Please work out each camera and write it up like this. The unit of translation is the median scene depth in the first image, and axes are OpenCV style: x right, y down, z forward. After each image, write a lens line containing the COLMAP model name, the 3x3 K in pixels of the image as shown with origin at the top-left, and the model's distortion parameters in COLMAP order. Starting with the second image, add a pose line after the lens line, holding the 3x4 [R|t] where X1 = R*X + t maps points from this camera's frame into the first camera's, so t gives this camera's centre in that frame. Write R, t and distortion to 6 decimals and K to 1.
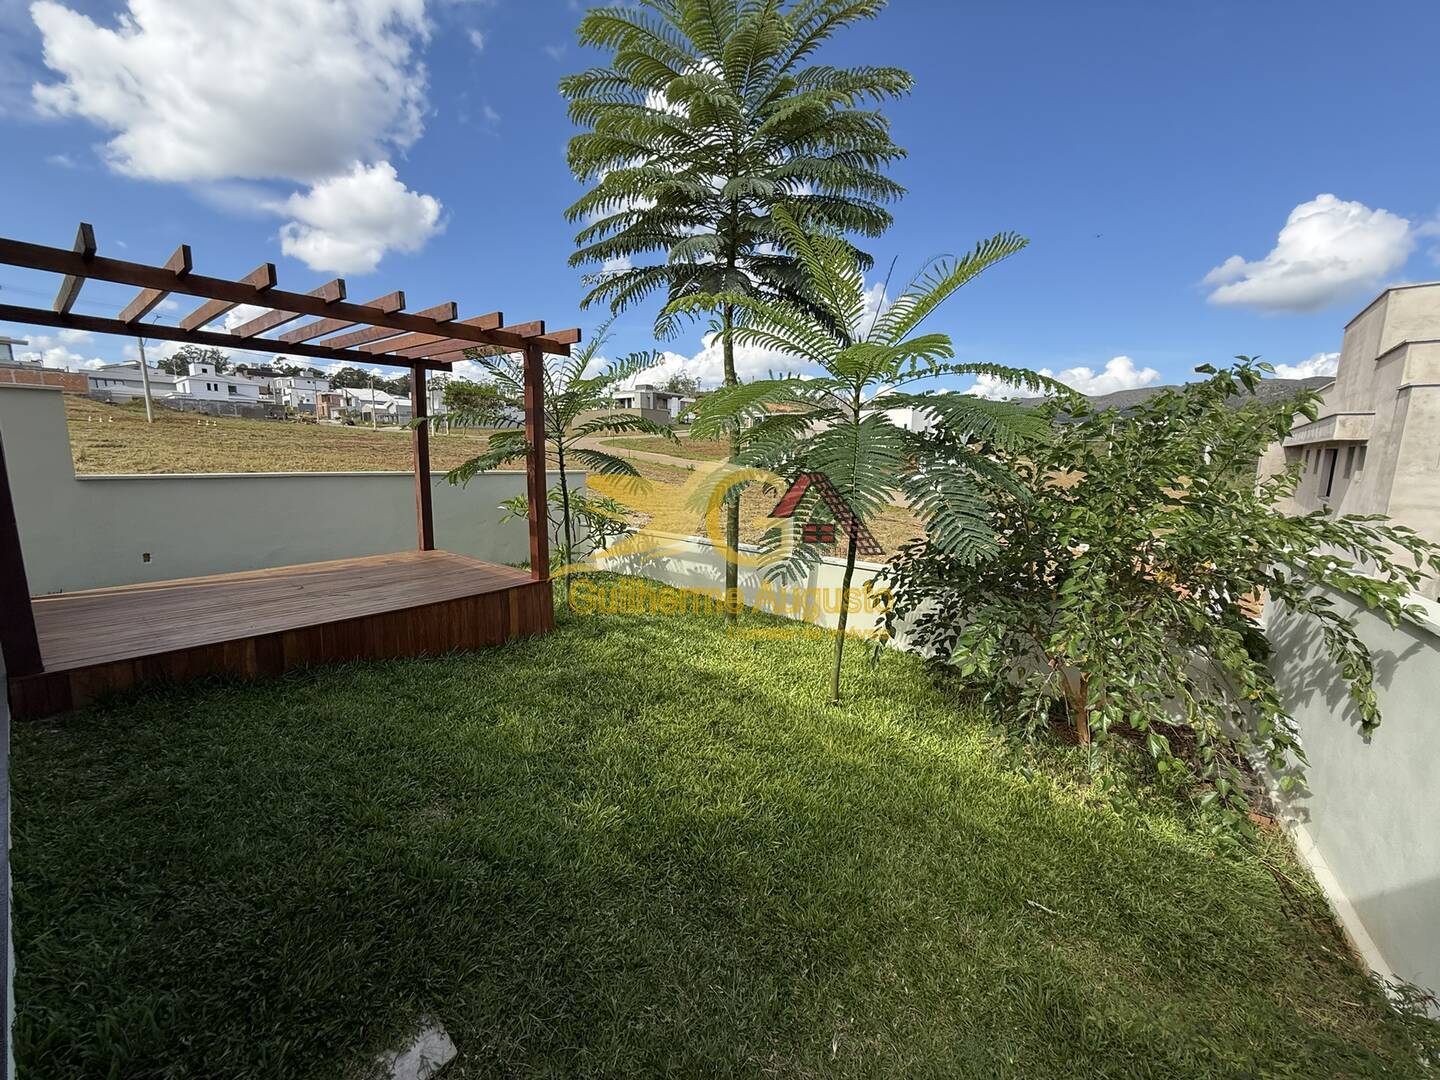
lens RADIAL K [[573.2, 0, 727.8], [0, 573.2, 540.9], [0, 0, 1]] dist [-0.000167, 0.000048]
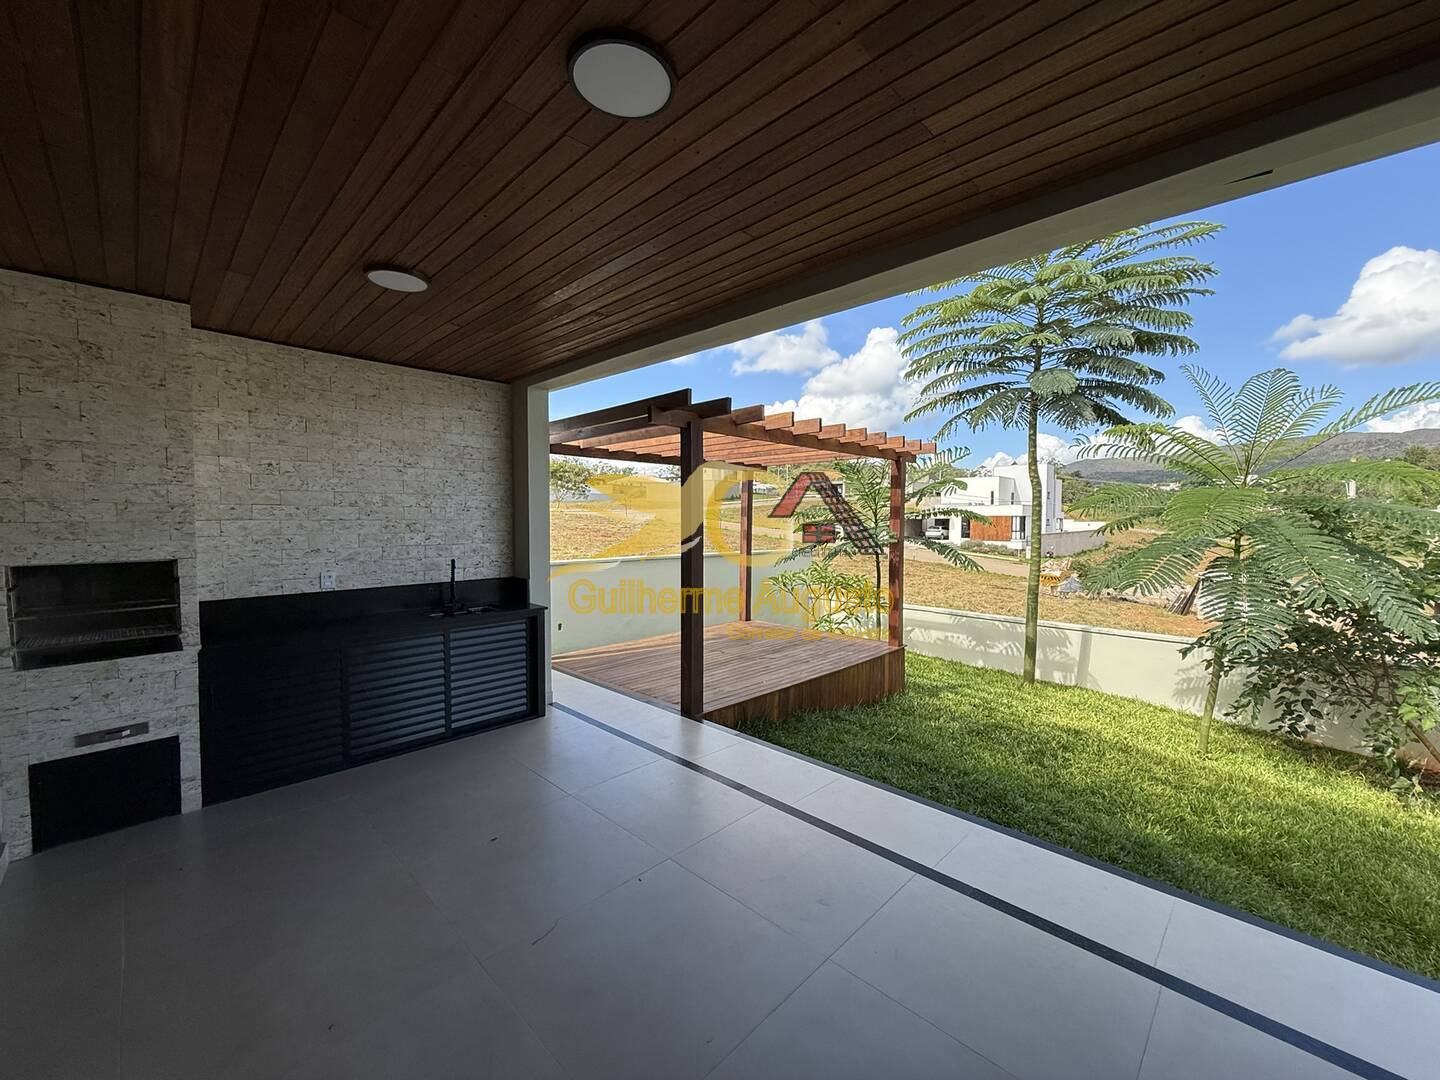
lens RADIAL K [[573.2, 0, 727.8], [0, 573.2, 540.9], [0, 0, 1]] dist [-0.000167, 0.000048]
pose [[0.995982, -0.010905, -0.088891, -0.537538], [0.000384, 0.993070, -0.117523, -0.009835], [0.089557, 0.117017, 0.989084, -0.221750]]
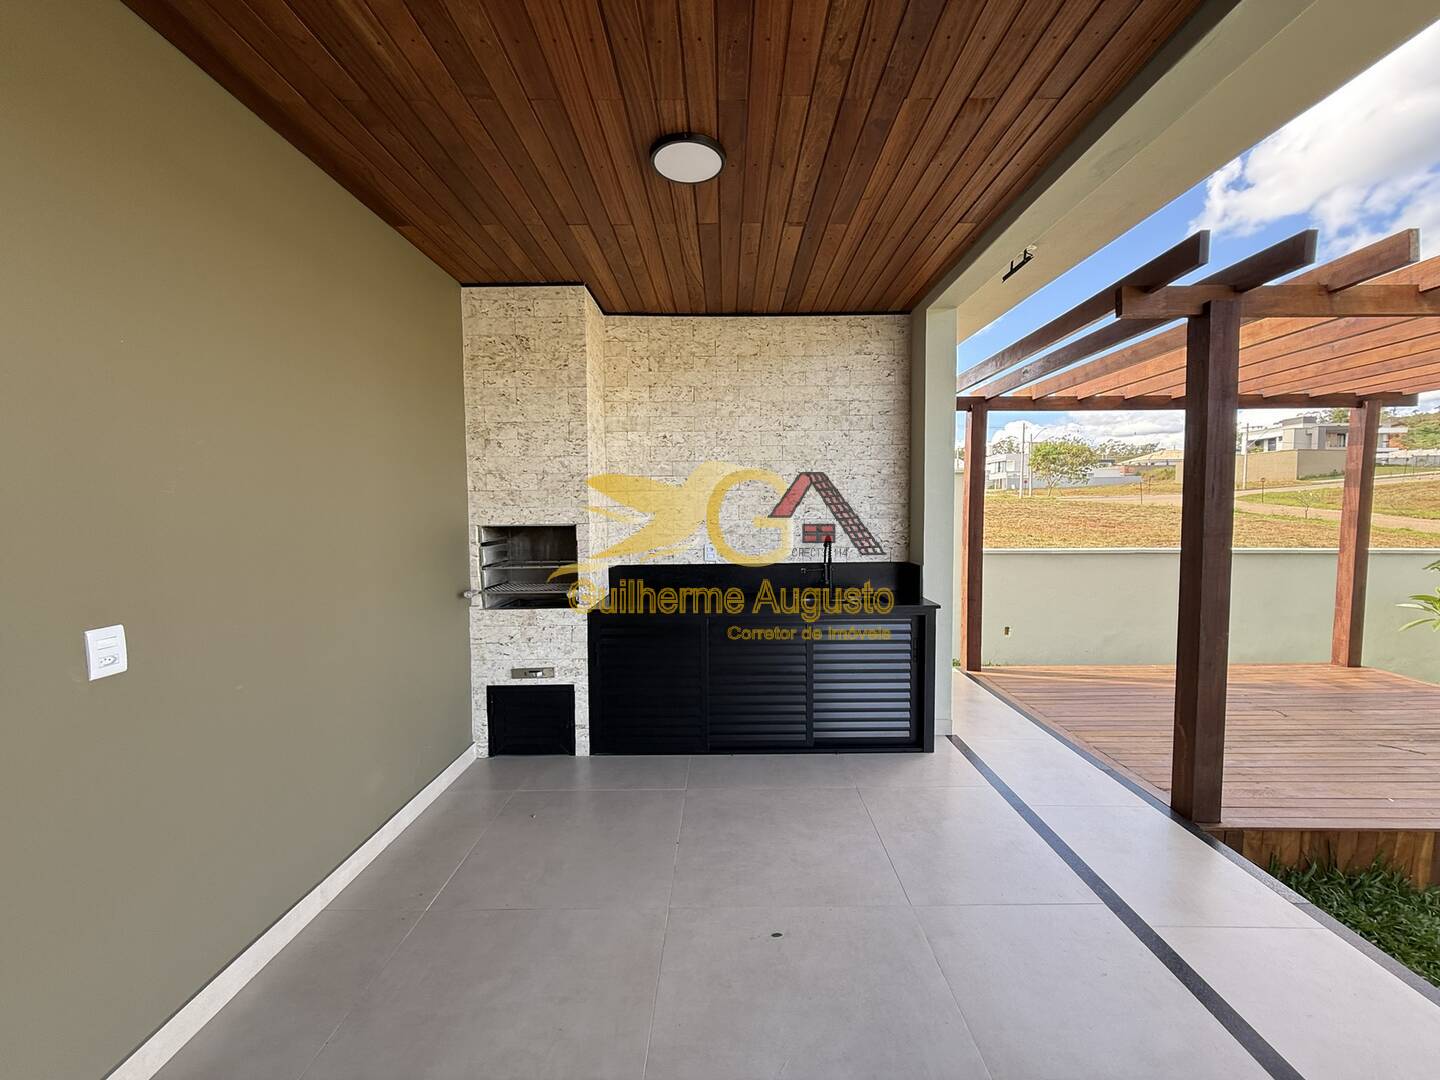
lens RADIAL K [[573.2, 0, 727.8], [0, 573.2, 540.9], [0, 0, 1]] dist [-0.000167, 0.000048]
pose [[0.627212, 0.021043, -0.778564, -0.543059], [-0.103476, 0.993025, -0.056521, -0.020557], [0.771944, 0.116013, 0.625015, -0.010509]]
